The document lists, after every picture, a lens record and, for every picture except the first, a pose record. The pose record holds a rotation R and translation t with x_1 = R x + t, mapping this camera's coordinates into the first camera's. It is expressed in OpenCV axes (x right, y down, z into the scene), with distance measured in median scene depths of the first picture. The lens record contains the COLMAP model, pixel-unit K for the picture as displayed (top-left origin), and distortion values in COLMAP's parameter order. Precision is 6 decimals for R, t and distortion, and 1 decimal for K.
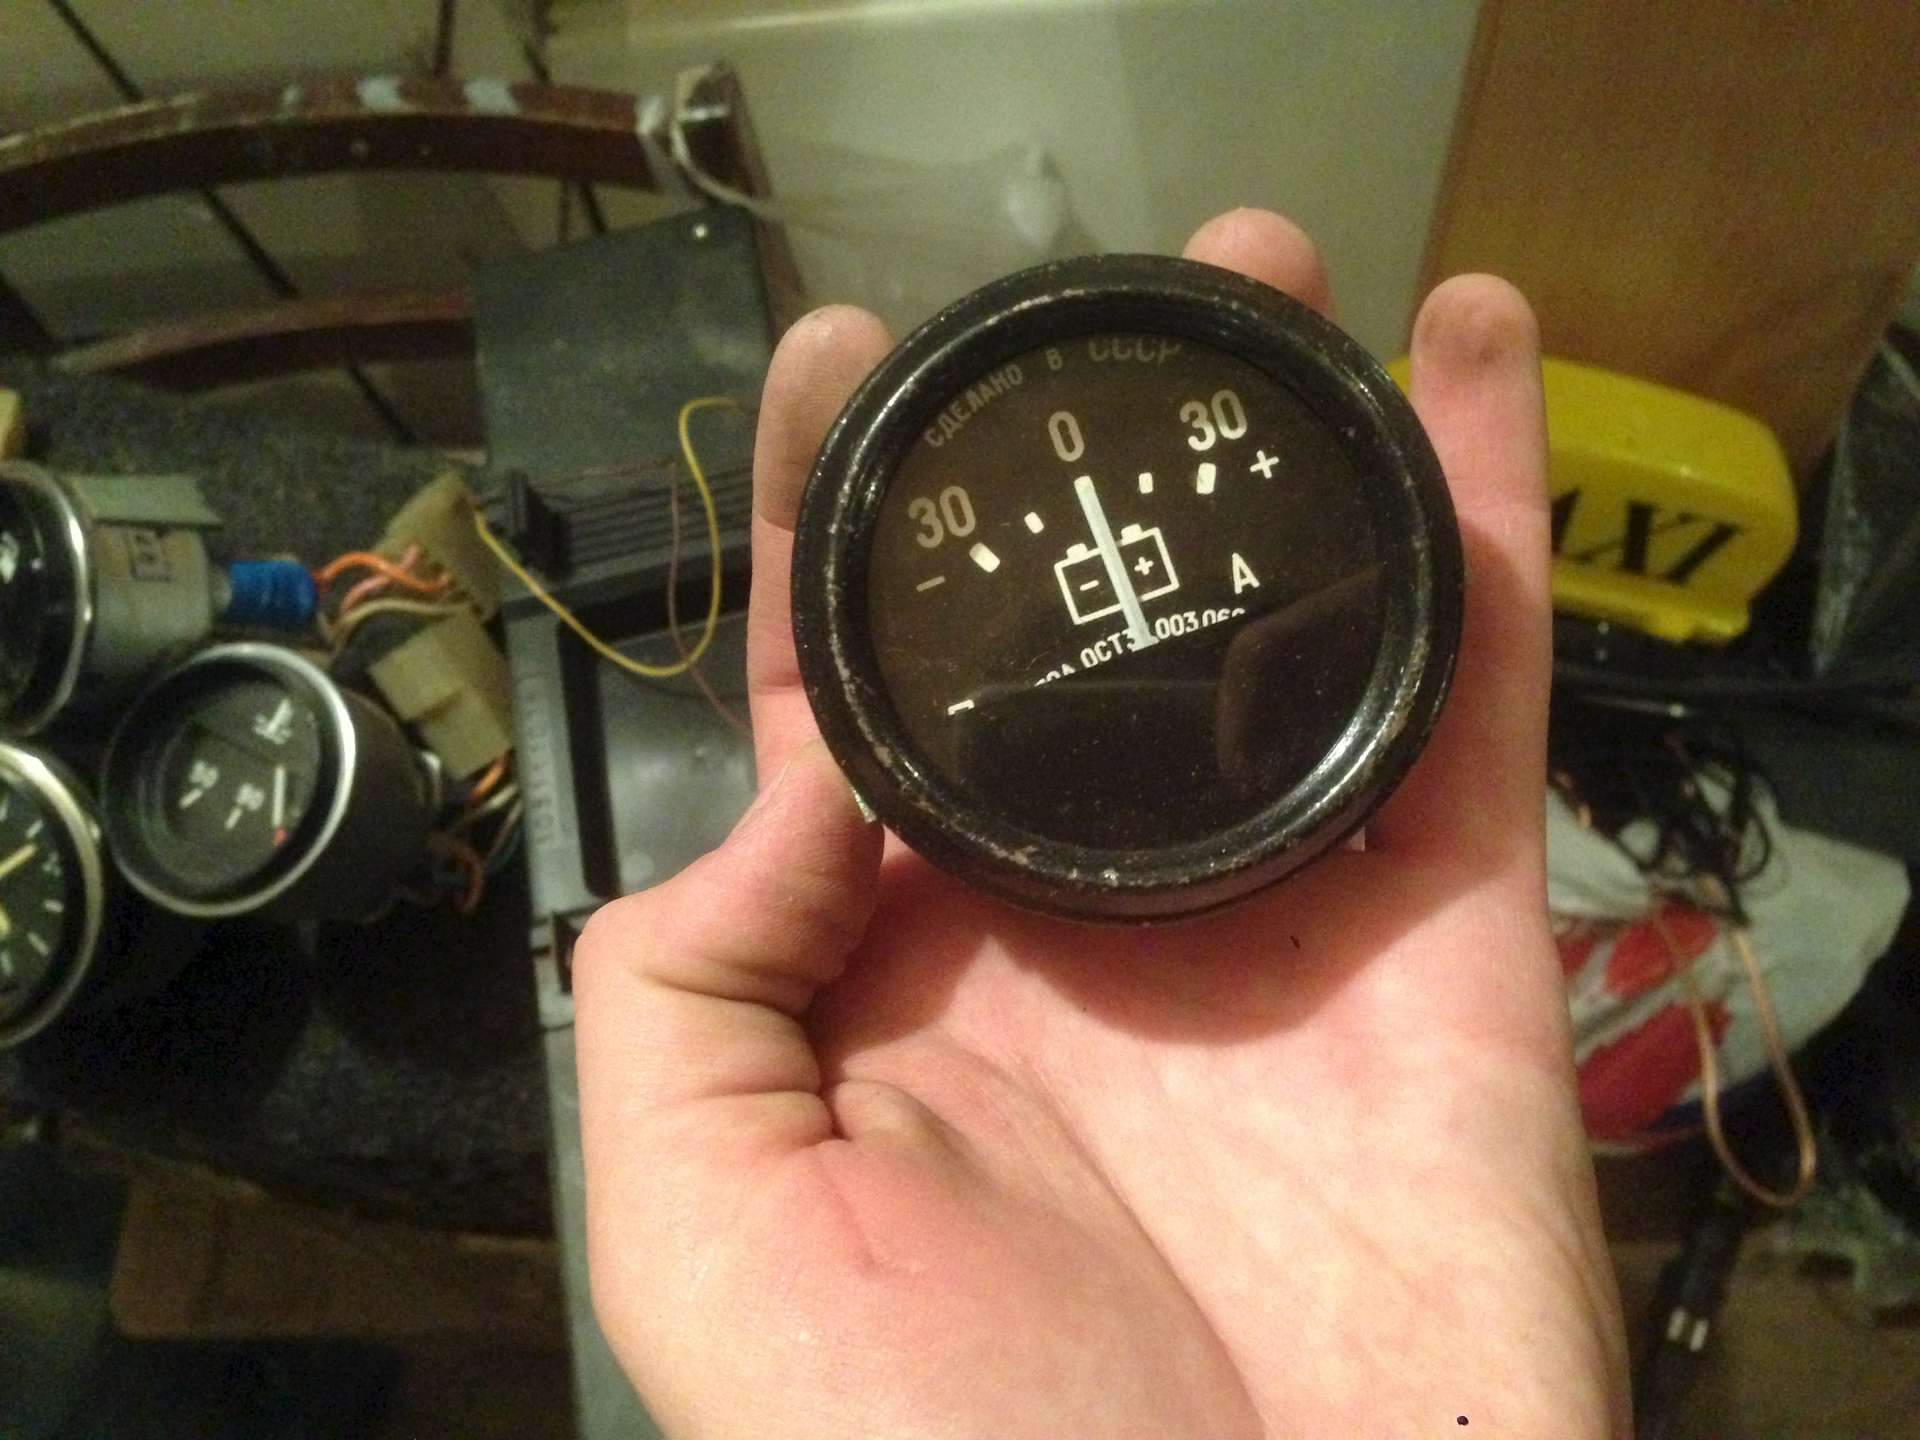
lens RADIAL K [[1840.1, 0, 953.3], [0, 1840.1, 717.1], [0, 0, 1]] dist [0.137712, -0.270501]
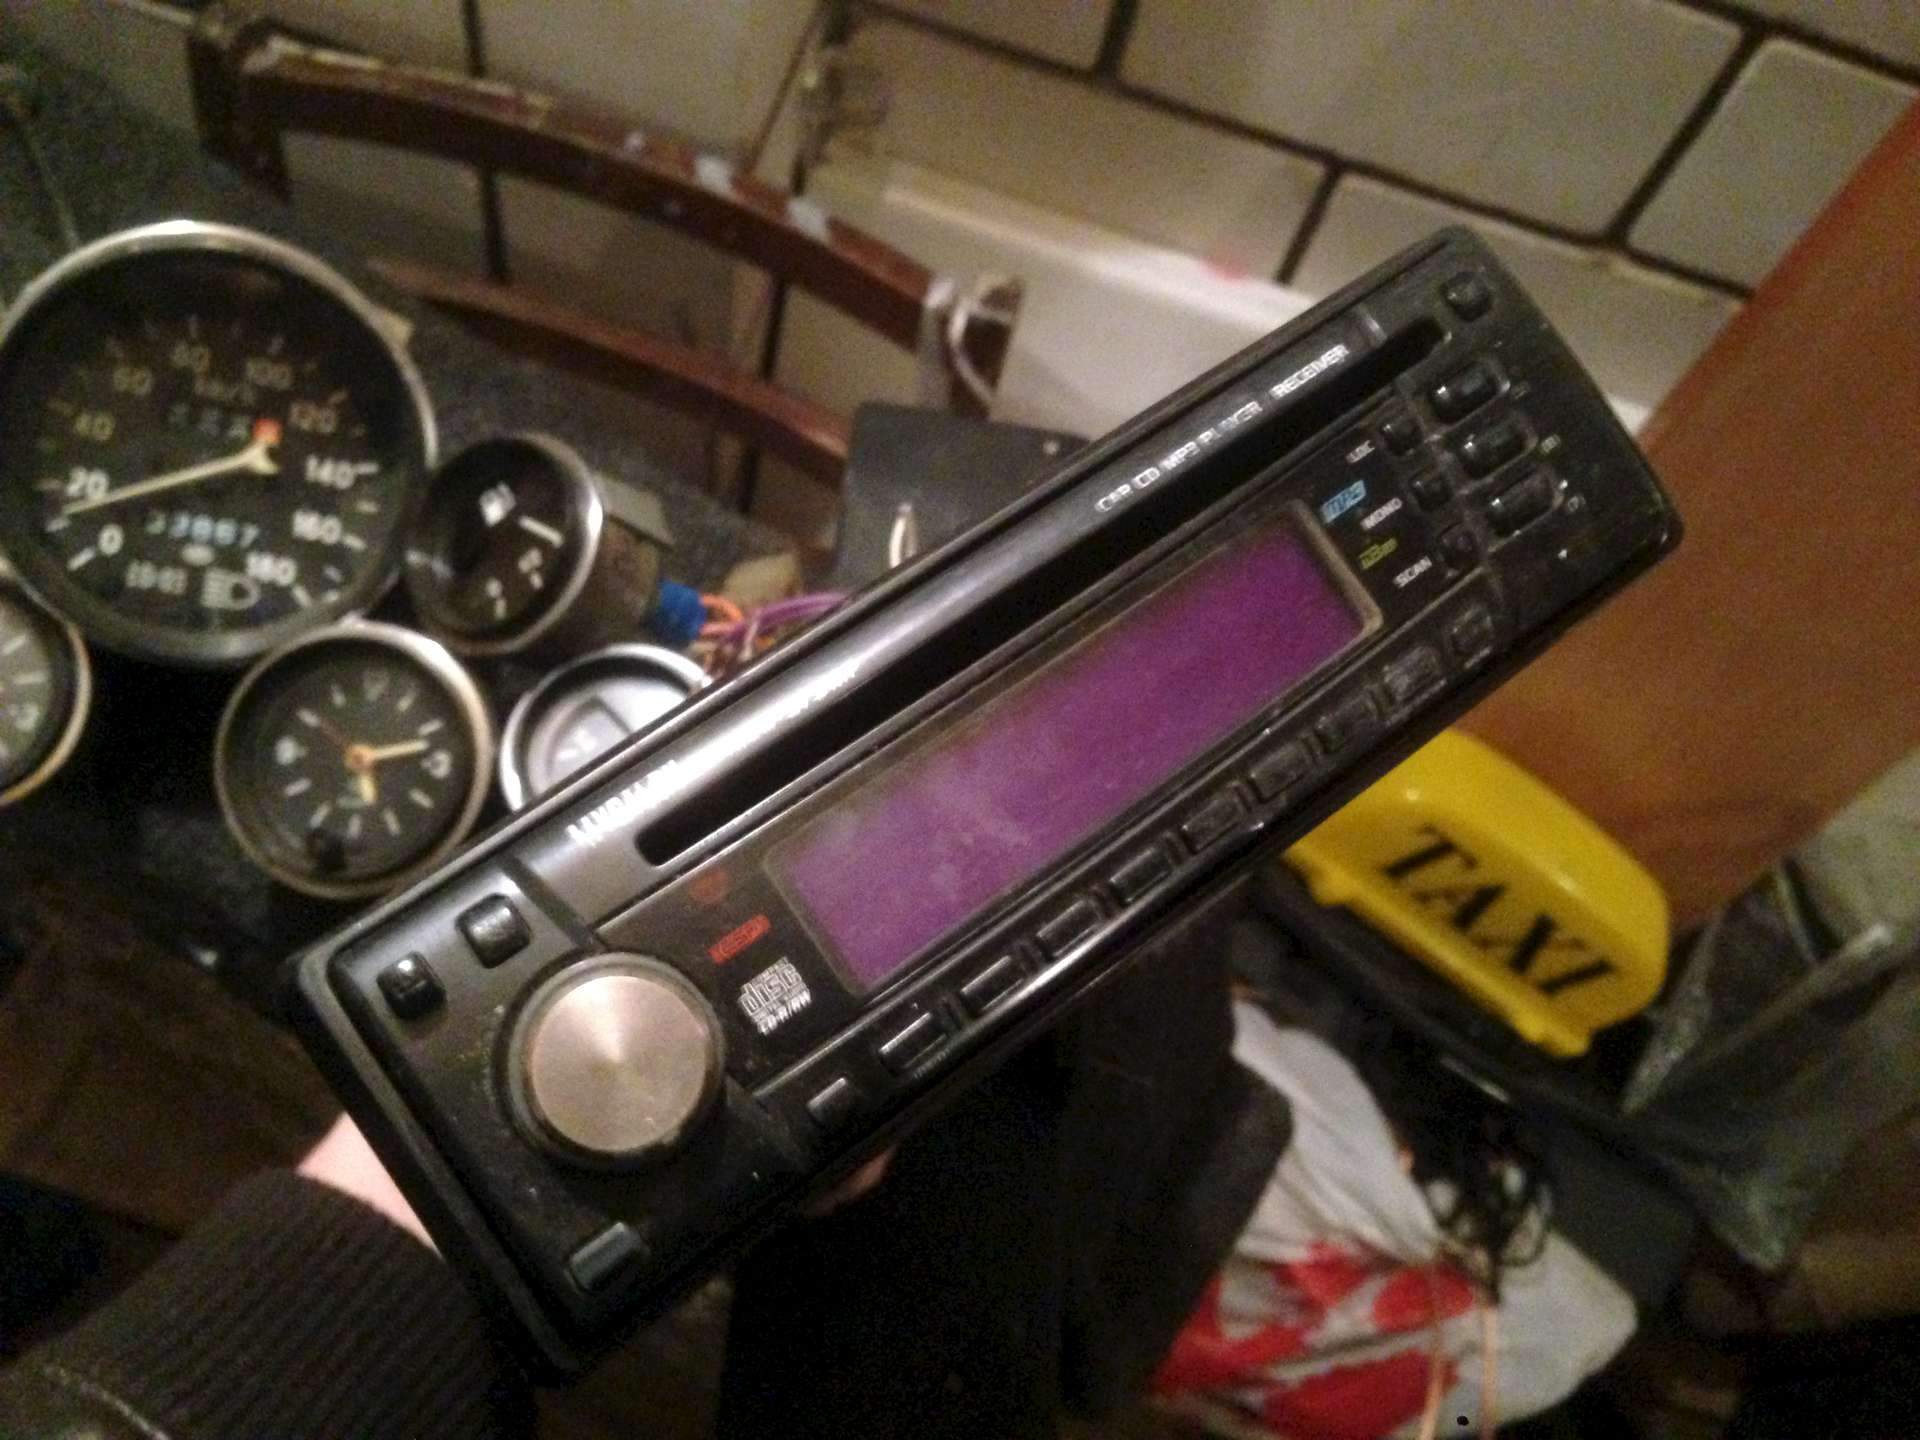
lens RADIAL K [[1852.5, 0, 973.1], [0, 1852.5, 719.4], [0, 0, 1]] dist [0.149850, -0.289292]
pose [[0.918592, 0.376606, 0.119822, -0.148920], [-0.365295, 0.924808, -0.106255, 0.025338], [-0.150829, 0.053835, 0.987093, -0.092282]]
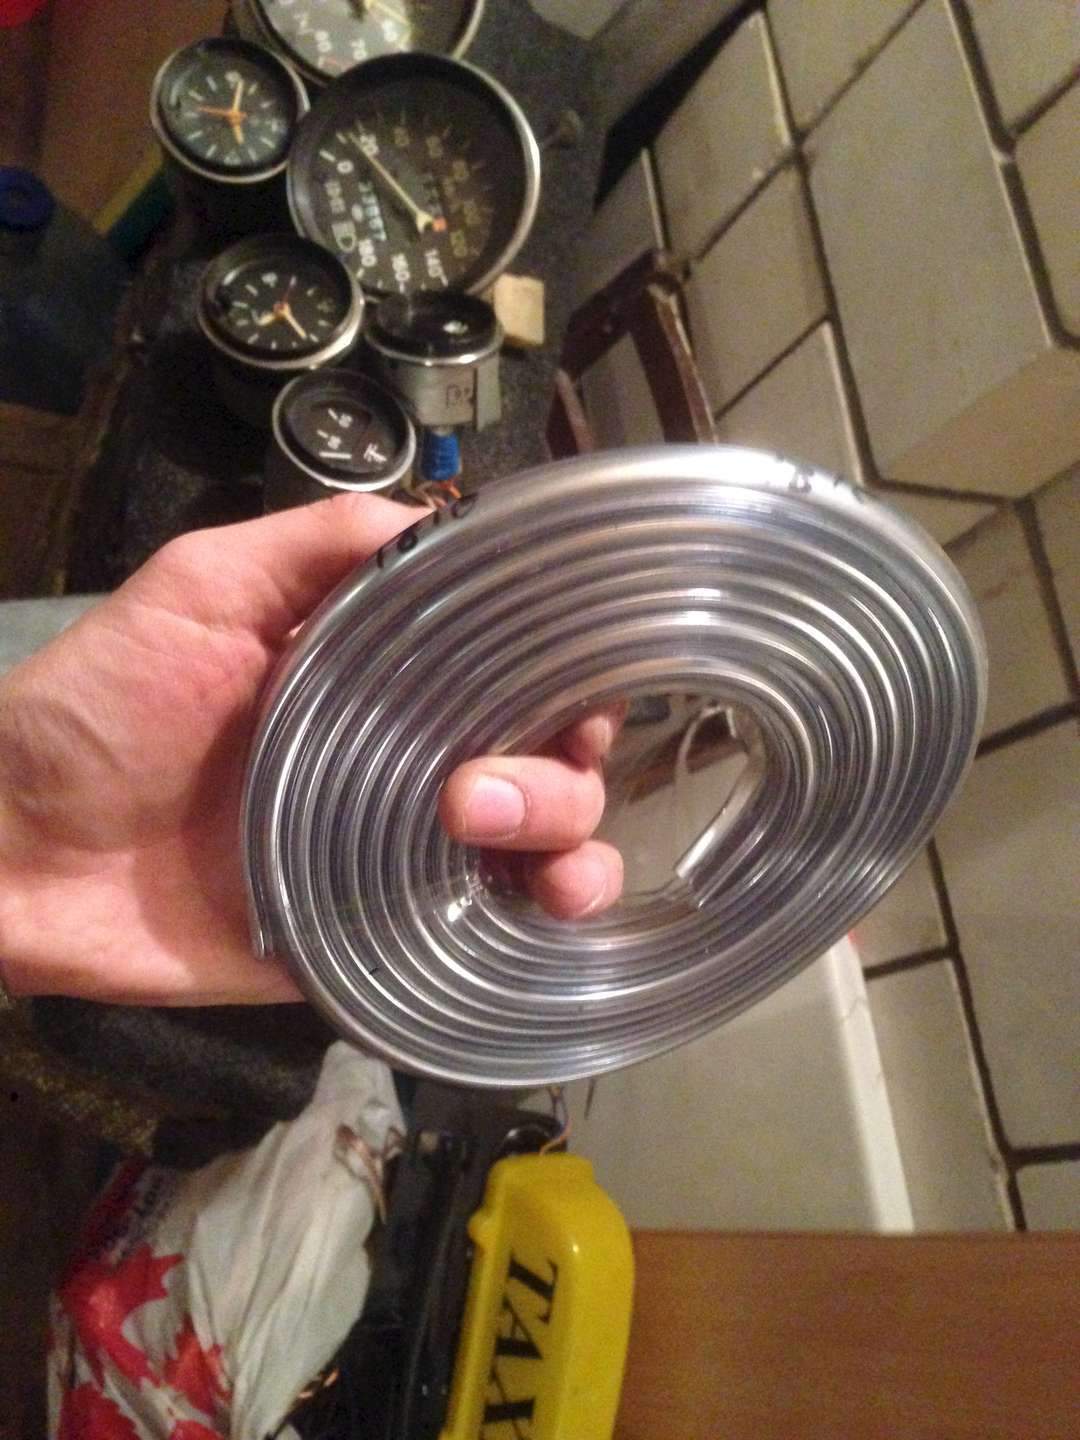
lens RADIAL K [[1389.3, 0, 540.0], [0, 1389.3, 718.9], [0, 0, 1]] dist [0.149850, -0.289292]
pose [[0.053058, 0.974516, -0.217955, 0.101869], [-0.990030, 0.022815, -0.138998, 0.018525], [-0.130483, 0.223156, 0.966010, -0.159086]]
